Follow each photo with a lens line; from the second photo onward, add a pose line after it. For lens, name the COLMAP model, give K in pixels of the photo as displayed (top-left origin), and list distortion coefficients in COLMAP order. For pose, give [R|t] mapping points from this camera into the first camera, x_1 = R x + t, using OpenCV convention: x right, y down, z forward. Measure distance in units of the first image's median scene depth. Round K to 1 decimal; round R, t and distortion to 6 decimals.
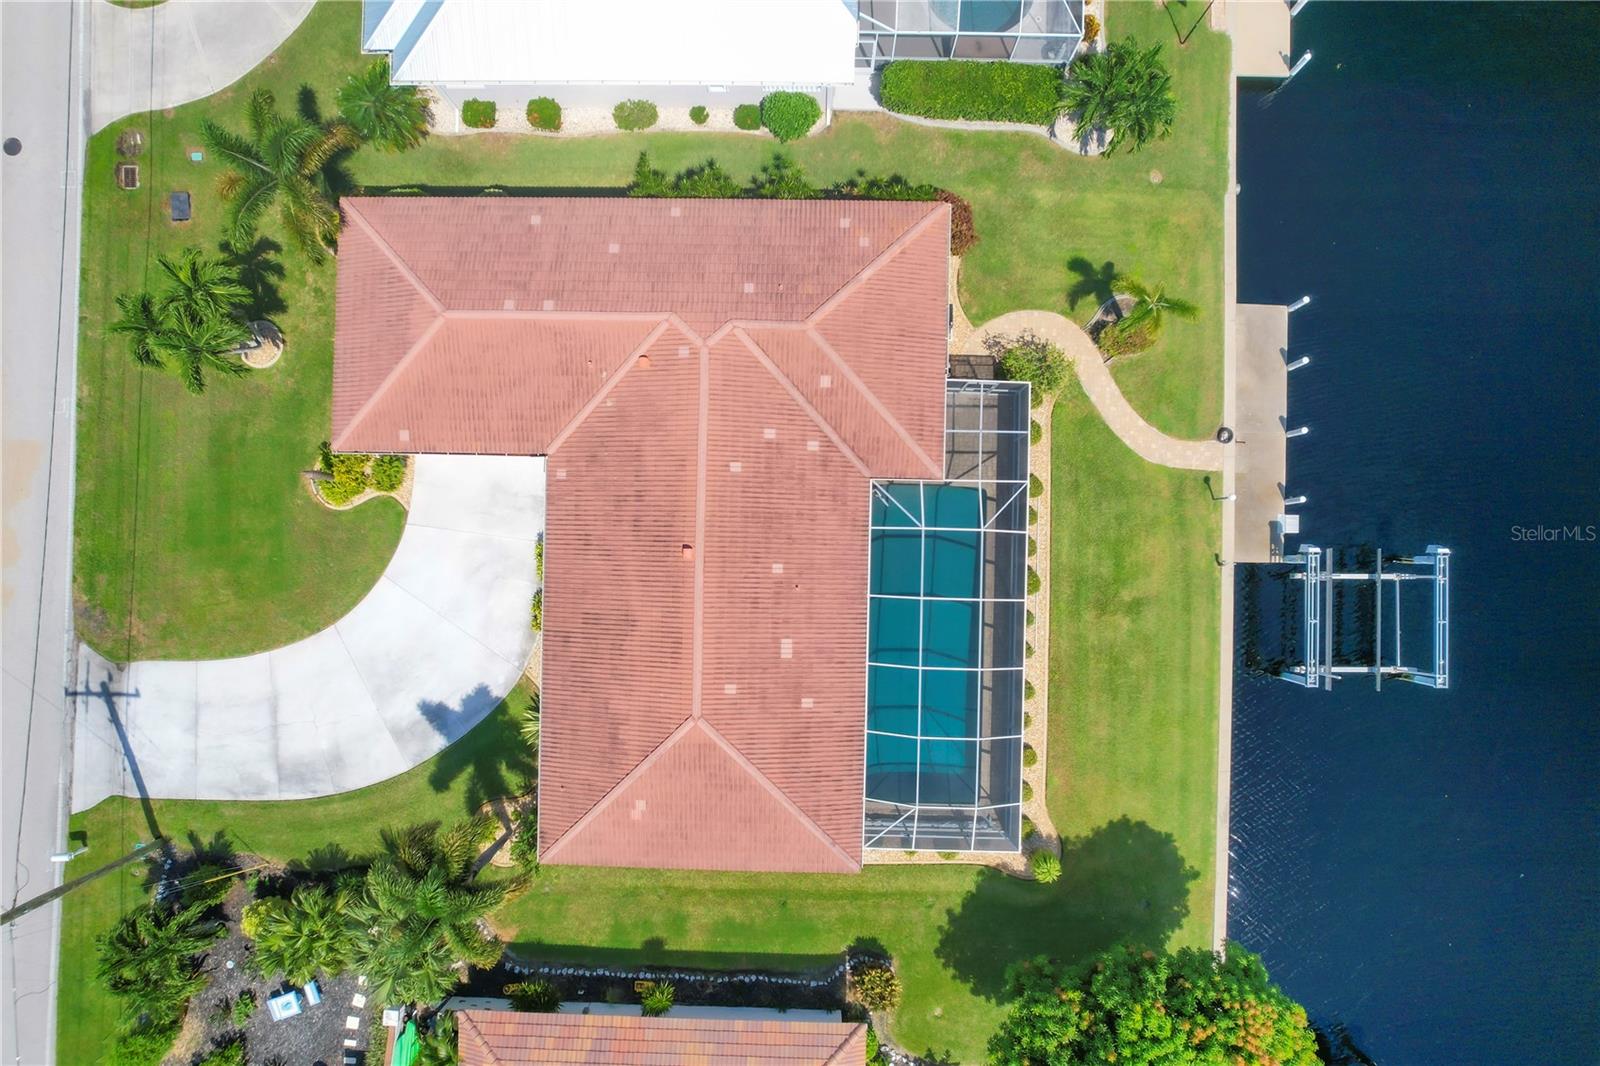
lens RADIAL K [[1010.7, 0, 800.0], [0, 1010.7, 533.0], [0, 0, 1]] dist [-0.031297, 0.001171]
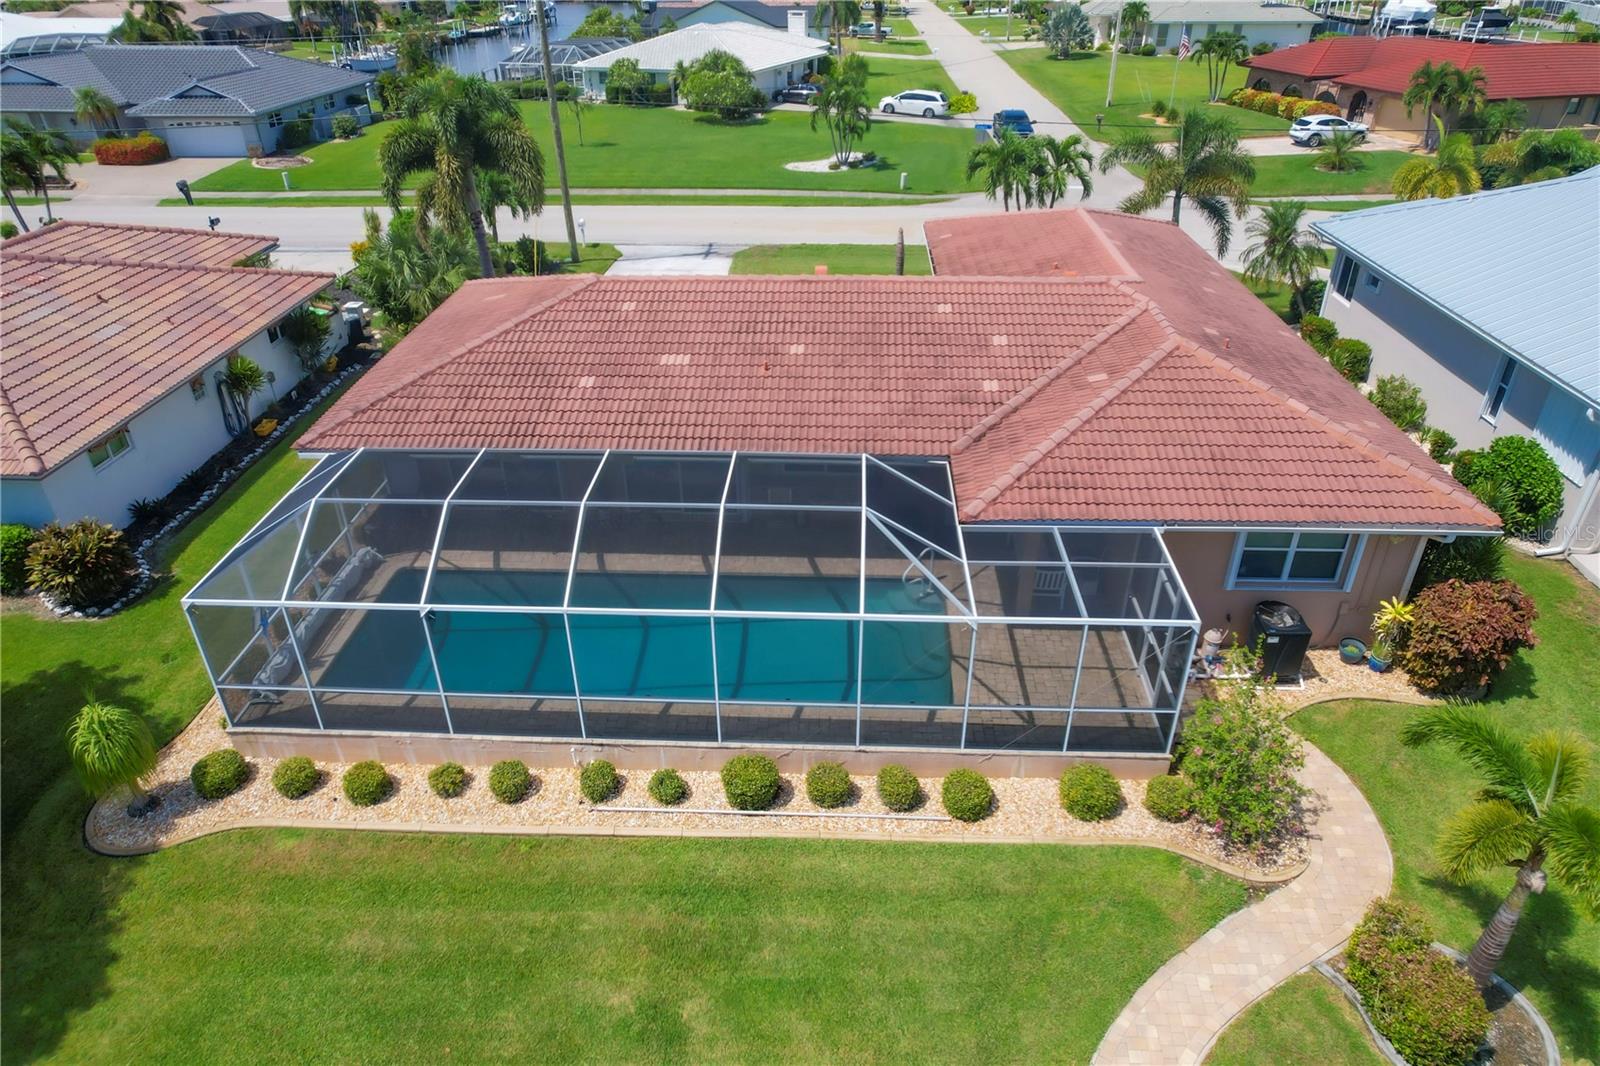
lens RADIAL K [[1010.7, 0, 800.0], [0, 1010.7, 533.0], [0, 0, 1]] dist [-0.031297, 0.001171]
pose [[-0.025500, 0.533777, -0.845241, 0.536248], [-0.999299, 0.009579, 0.036197, 0.009308], [0.027418, 0.845571, 0.533158, 0.665379]]
